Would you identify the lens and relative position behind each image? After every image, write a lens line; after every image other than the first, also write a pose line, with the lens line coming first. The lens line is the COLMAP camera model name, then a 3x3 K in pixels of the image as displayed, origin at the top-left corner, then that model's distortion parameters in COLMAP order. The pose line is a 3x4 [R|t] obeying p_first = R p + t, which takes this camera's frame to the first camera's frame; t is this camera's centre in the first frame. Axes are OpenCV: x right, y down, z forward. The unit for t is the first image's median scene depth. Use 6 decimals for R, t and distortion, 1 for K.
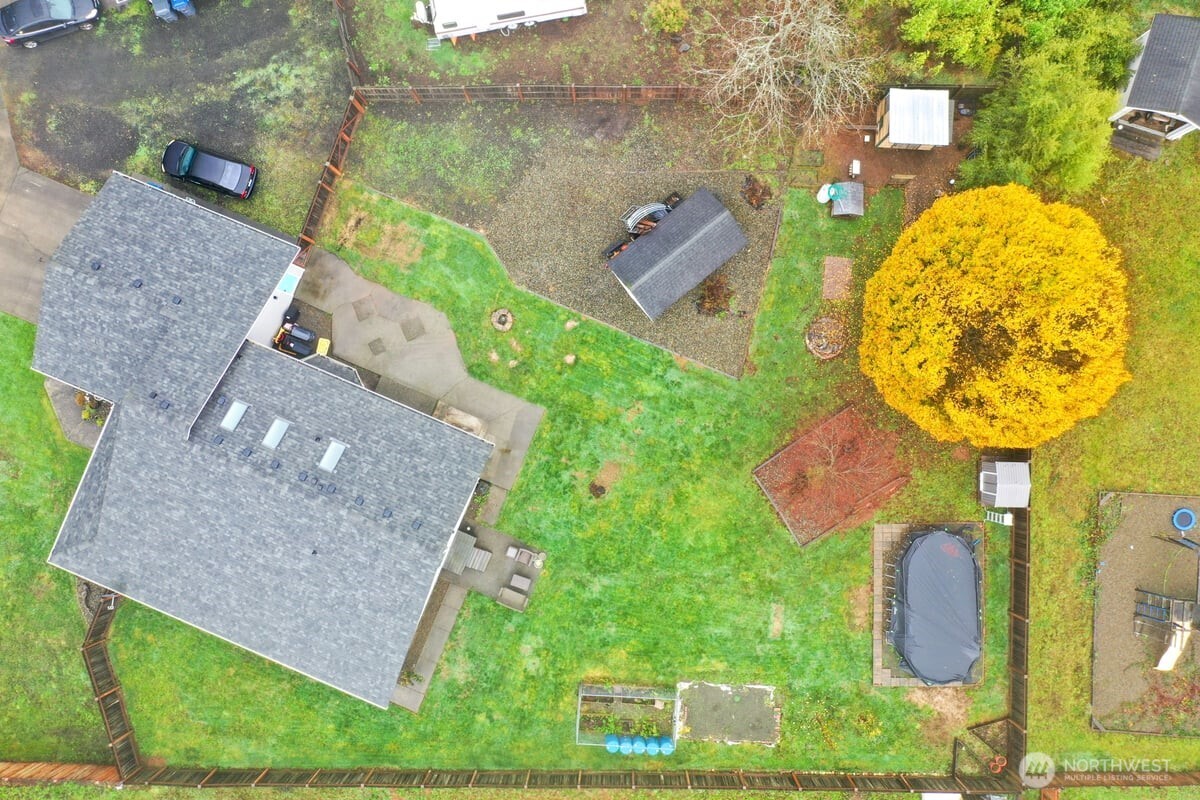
lens RADIAL K [[962.5, 0, 600.0], [0, 962.5, 400.0], [0, 0, 1]] dist [-0.004611, 0.001139]
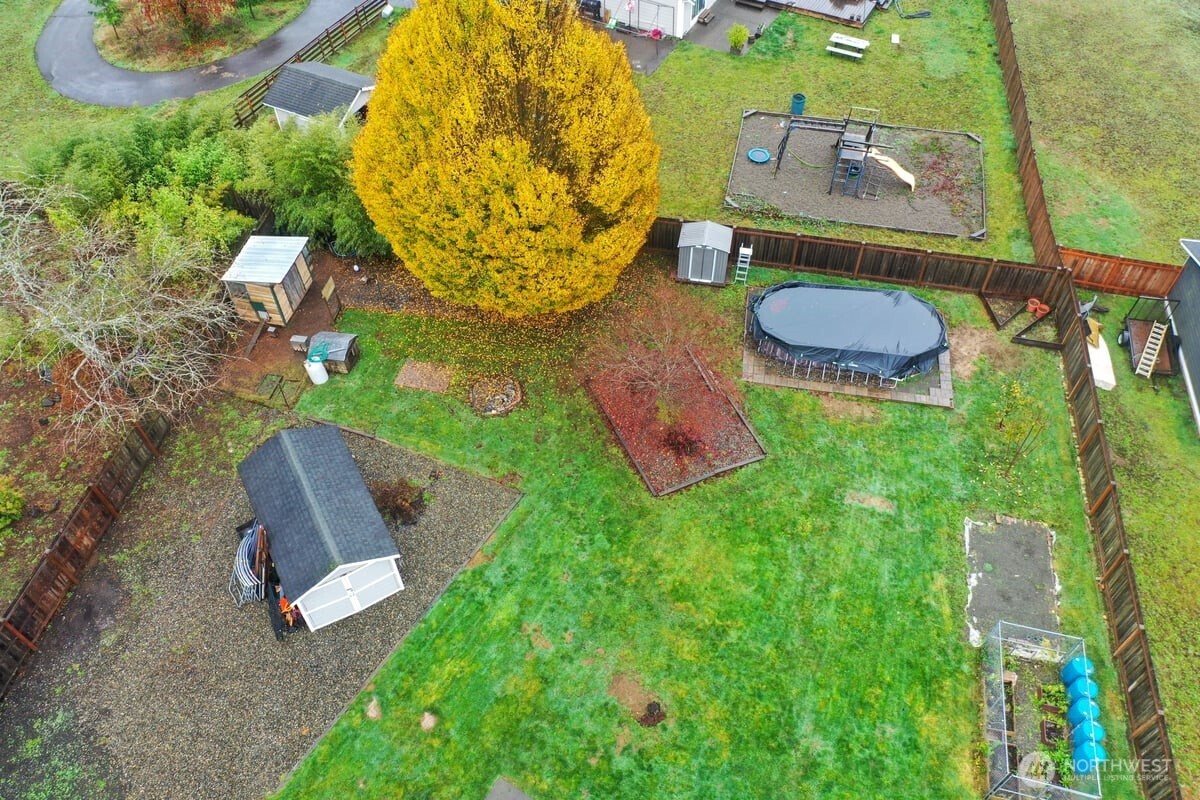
lens RADIAL K [[962.5, 0, 600.0], [0, 962.5, 400.0], [0, 0, 1]] dist [-0.004611, 0.001139]
pose [[0.167080, -0.734391, 0.657840, -0.259603], [0.985942, 0.125624, -0.110170, 0.103053], [-0.001732, 0.667000, 0.745056, 0.424016]]
